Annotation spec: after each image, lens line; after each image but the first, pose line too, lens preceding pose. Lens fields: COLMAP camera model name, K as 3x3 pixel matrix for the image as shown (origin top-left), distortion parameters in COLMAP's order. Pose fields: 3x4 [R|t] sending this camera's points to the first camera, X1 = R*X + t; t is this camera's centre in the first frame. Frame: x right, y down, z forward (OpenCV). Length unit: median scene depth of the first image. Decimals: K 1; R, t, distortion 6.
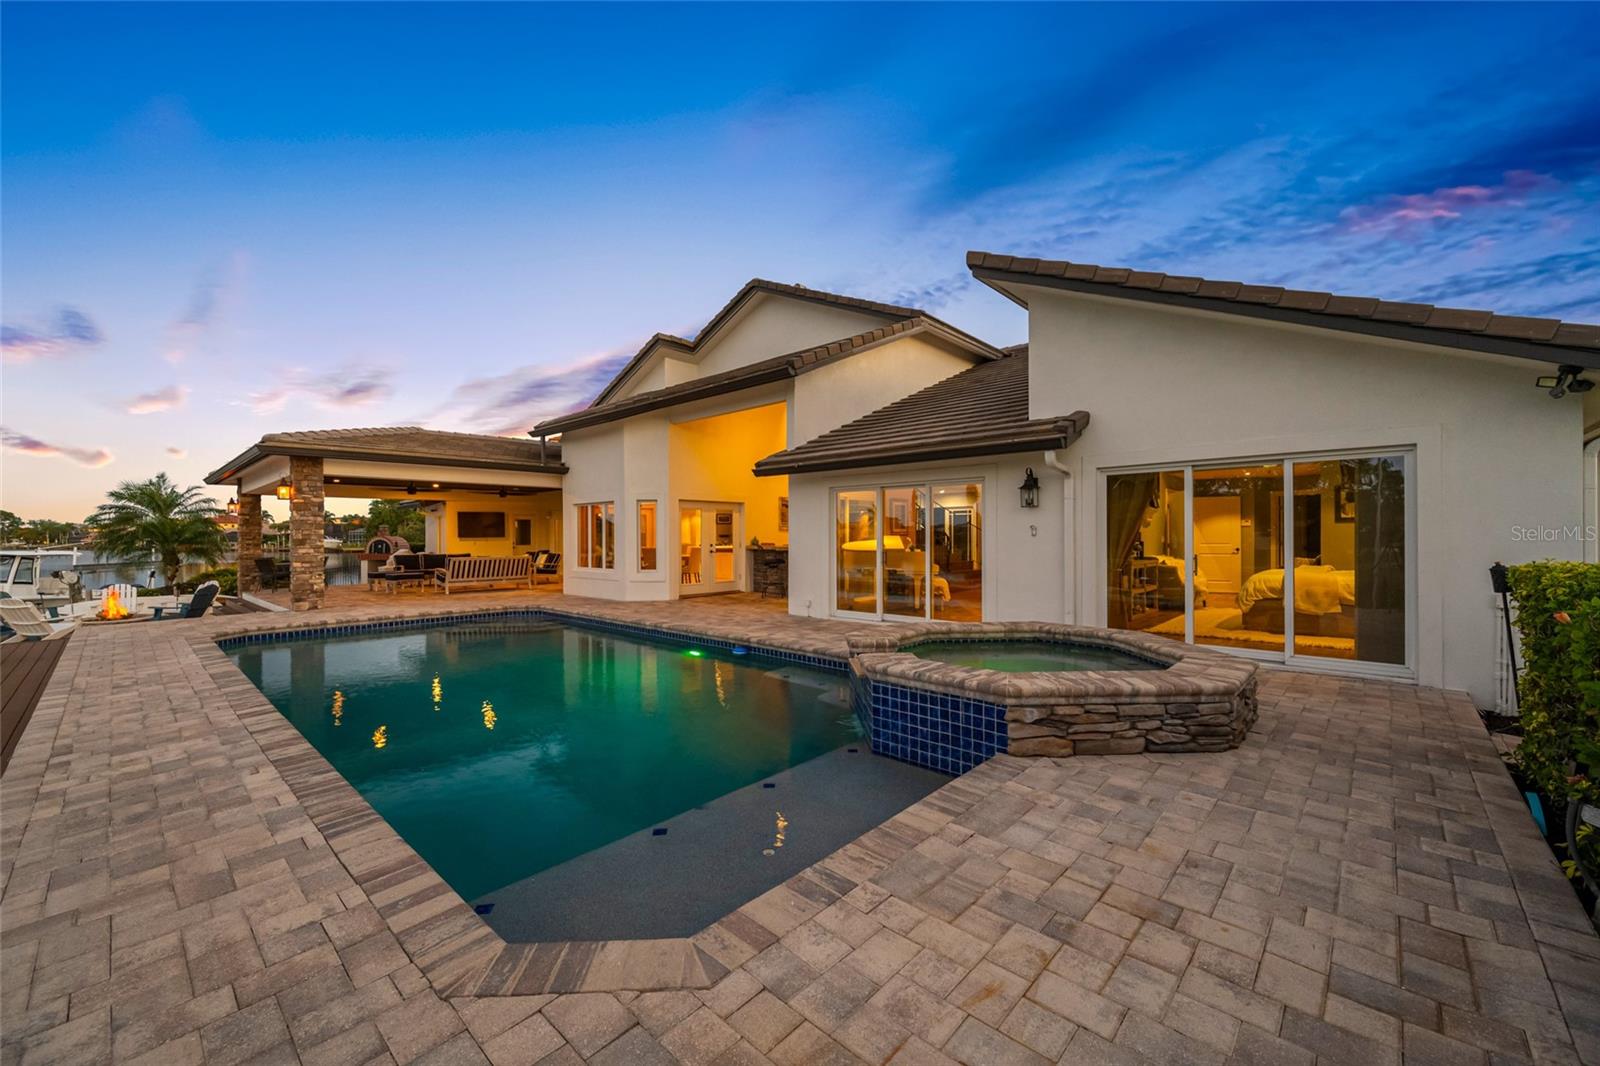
lens RADIAL K [[641.3, 0, 804.1], [0, 641.3, 548.0], [0, 0, 1]] dist [0.000741, 0.000481]
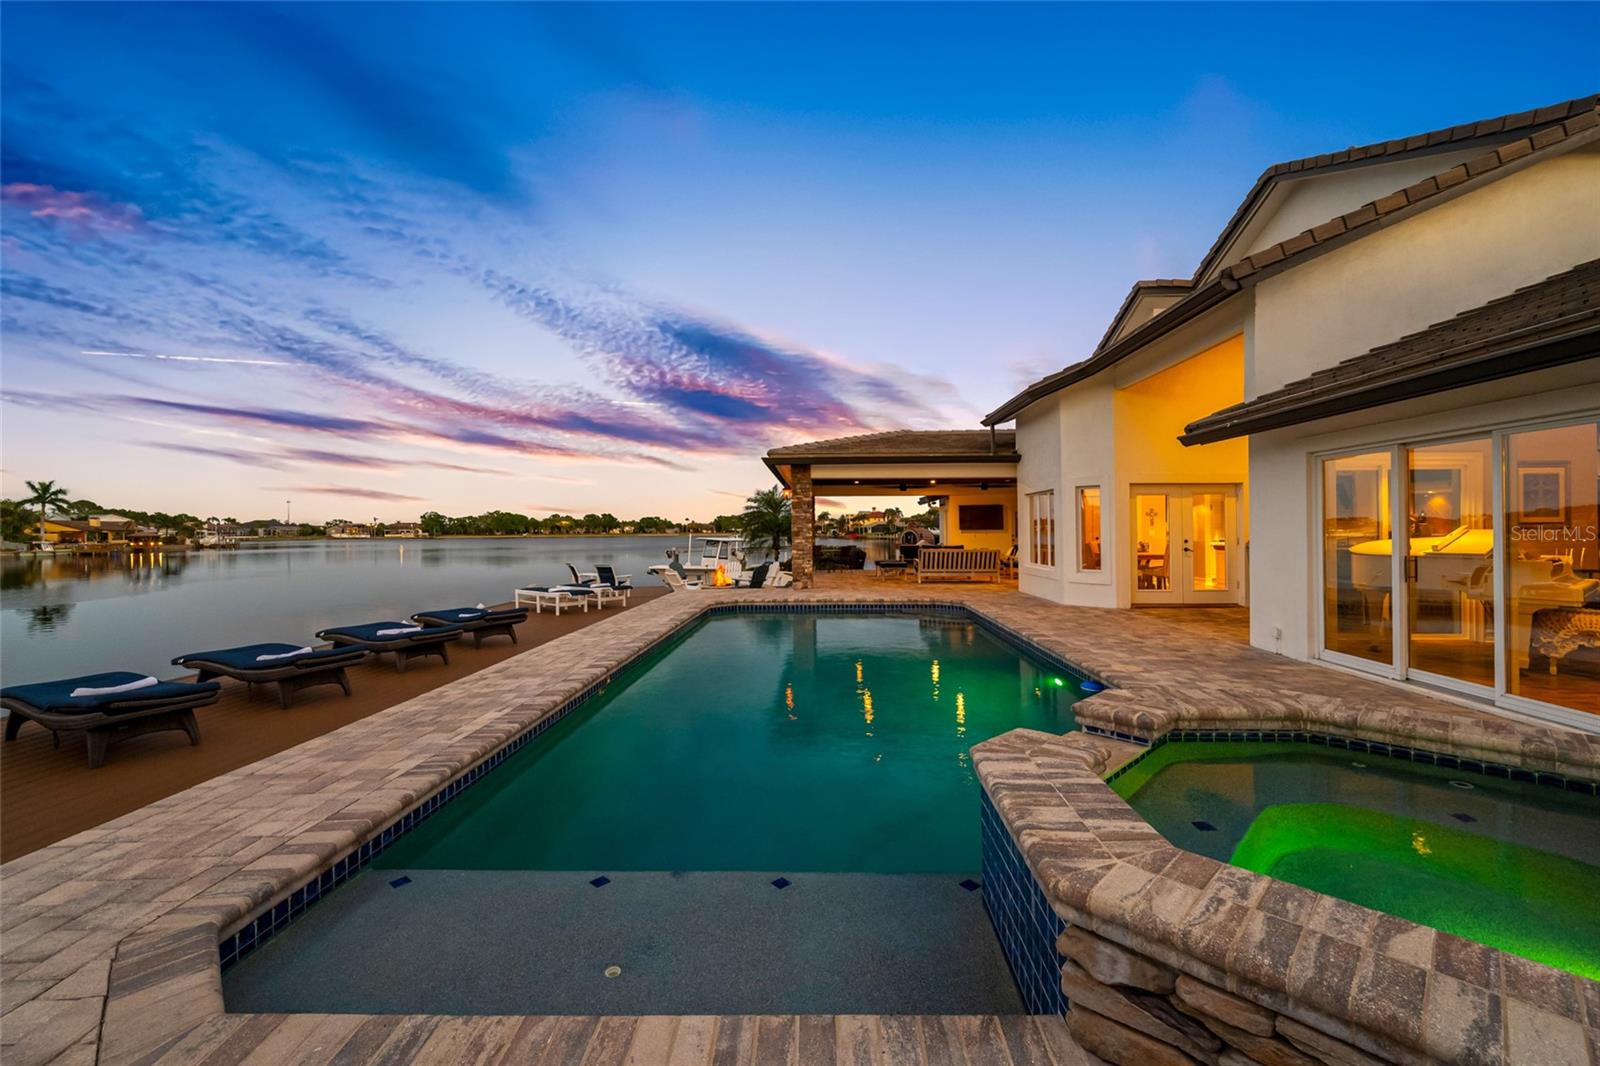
lens RADIAL K [[653.0, 0, 800.0], [0, 653.0, 533.0], [0, 0, 1]] dist [-0.000133, -0.000114]
pose [[0.653576, 0.005521, -0.756841, 0.168204], [-0.013181, 0.999905, -0.004088, -0.005367], [0.756746, 0.012648, 0.653586, 0.175775]]
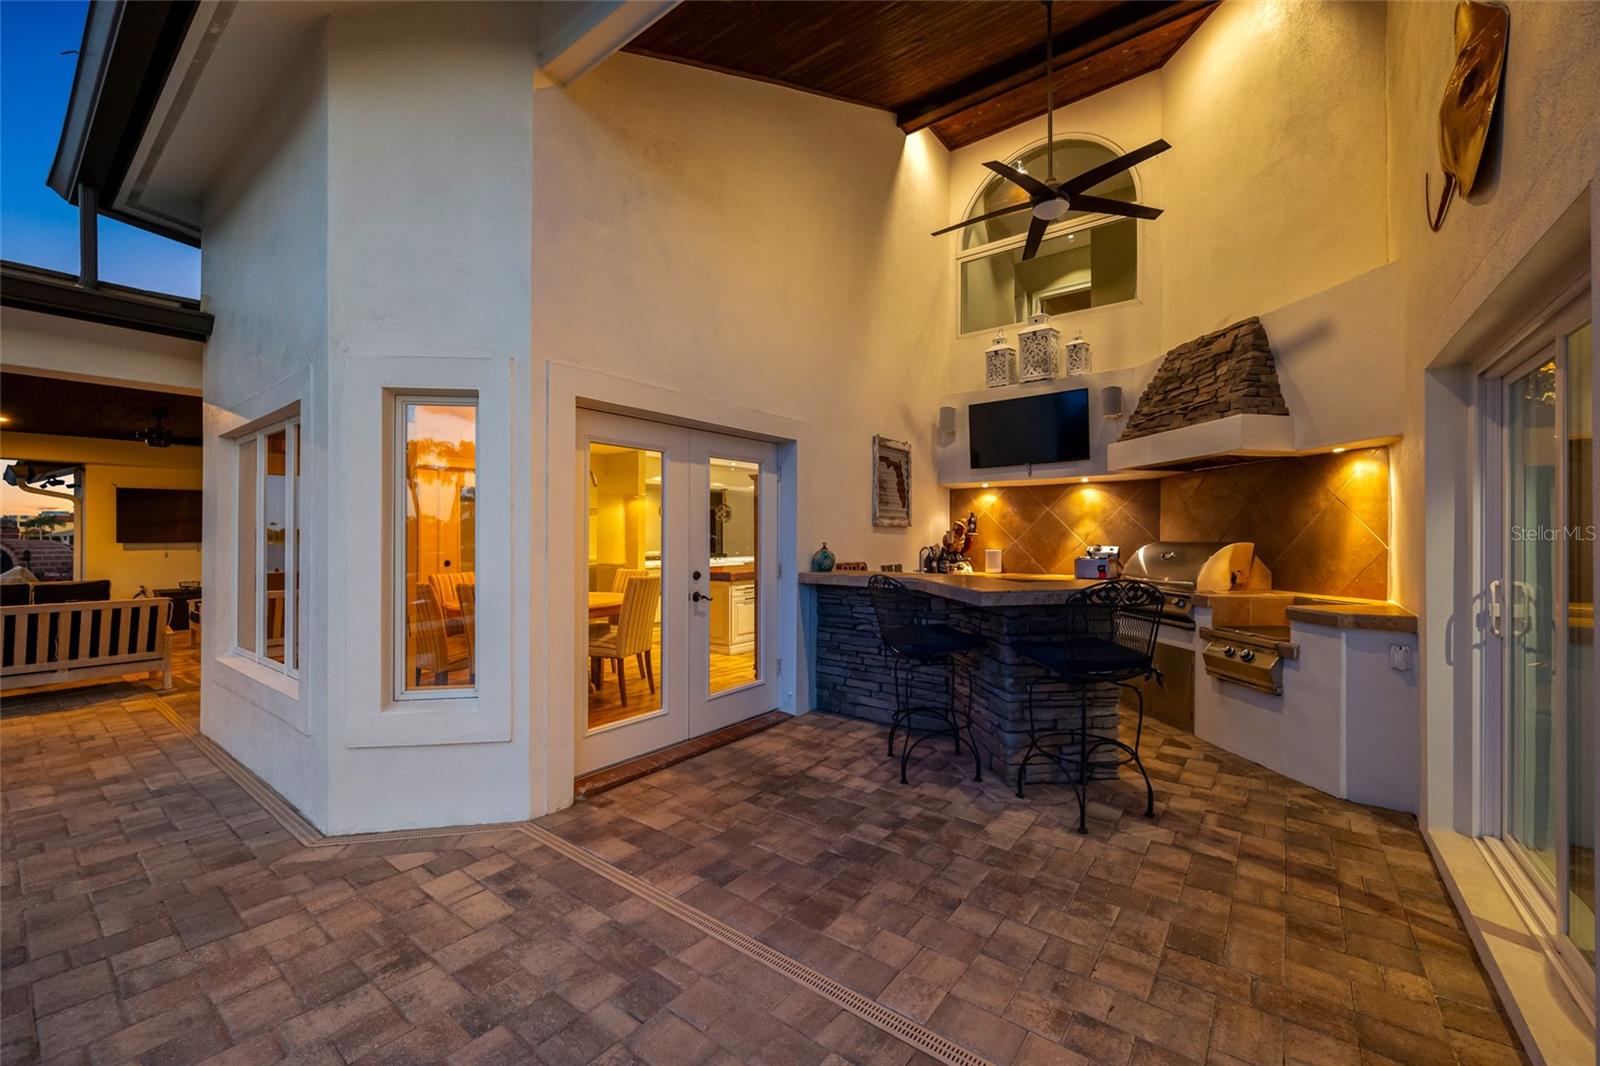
lens RADIAL K [[653.0, 0, 800.0], [0, 653.0, 533.0], [0, 0, 1]] dist [-0.000133, -0.000114]
pose [[0.996423, 0.004494, 0.084384, -0.146850], [-0.002259, 0.999645, -0.026563, -0.019149], [-0.084474, 0.026278, 0.996079, 0.832549]]
